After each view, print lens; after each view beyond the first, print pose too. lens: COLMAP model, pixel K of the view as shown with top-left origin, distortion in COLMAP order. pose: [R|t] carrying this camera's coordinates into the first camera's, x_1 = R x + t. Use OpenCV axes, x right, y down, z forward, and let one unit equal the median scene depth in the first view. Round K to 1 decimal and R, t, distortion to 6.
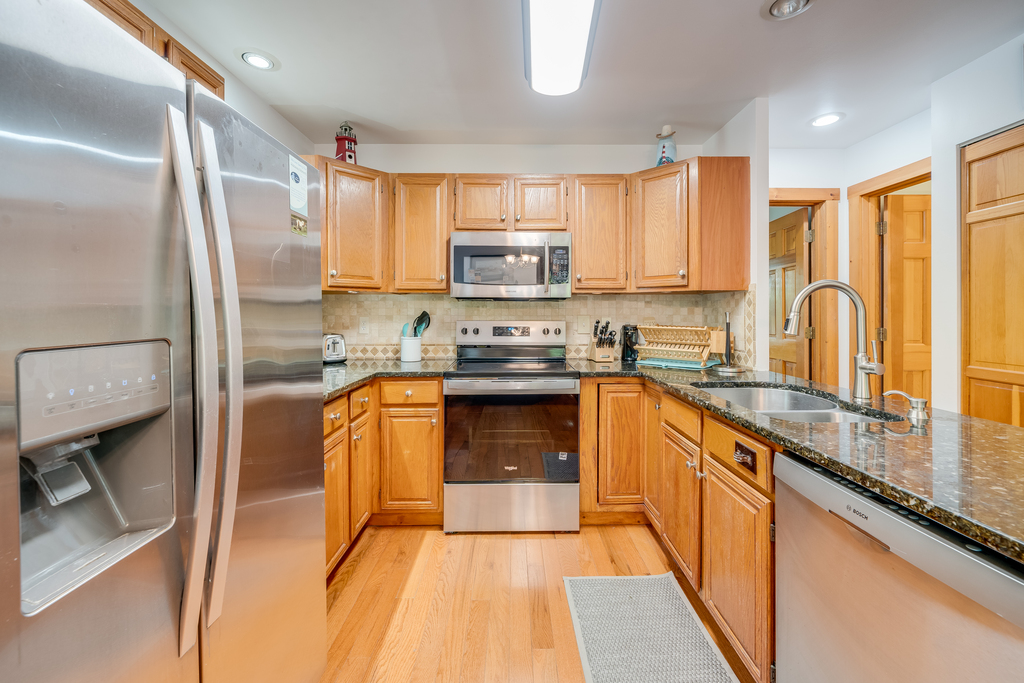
lens RADIAL K [[415.4, 0, 530.6], [0, 415.4, 322.6], [0, 0, 1]] dist [-0.001955, -0.000065]
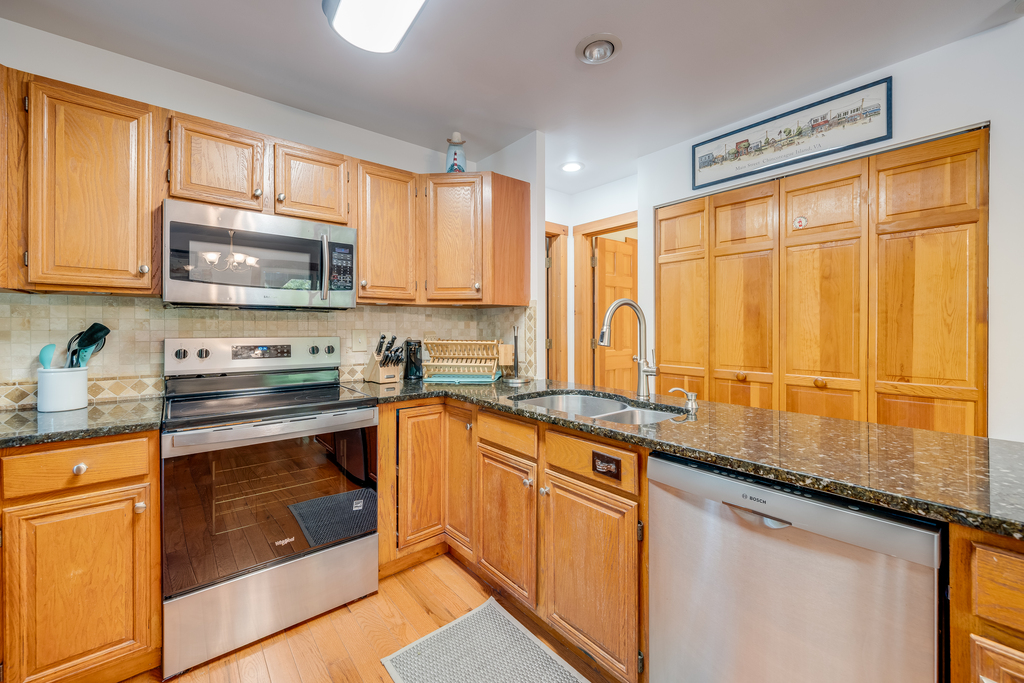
lens RADIAL K [[404.3, 0, 518.5], [0, 404.3, 334.6], [0, 0, 1]] dist [-0.002755, -0.000022]
pose [[0.787253, -0.010806, 0.616536, -0.149248], [0.014152, 0.999900, -0.000545, -0.002838], [-0.616468, 0.009154, 0.787327, 0.185212]]
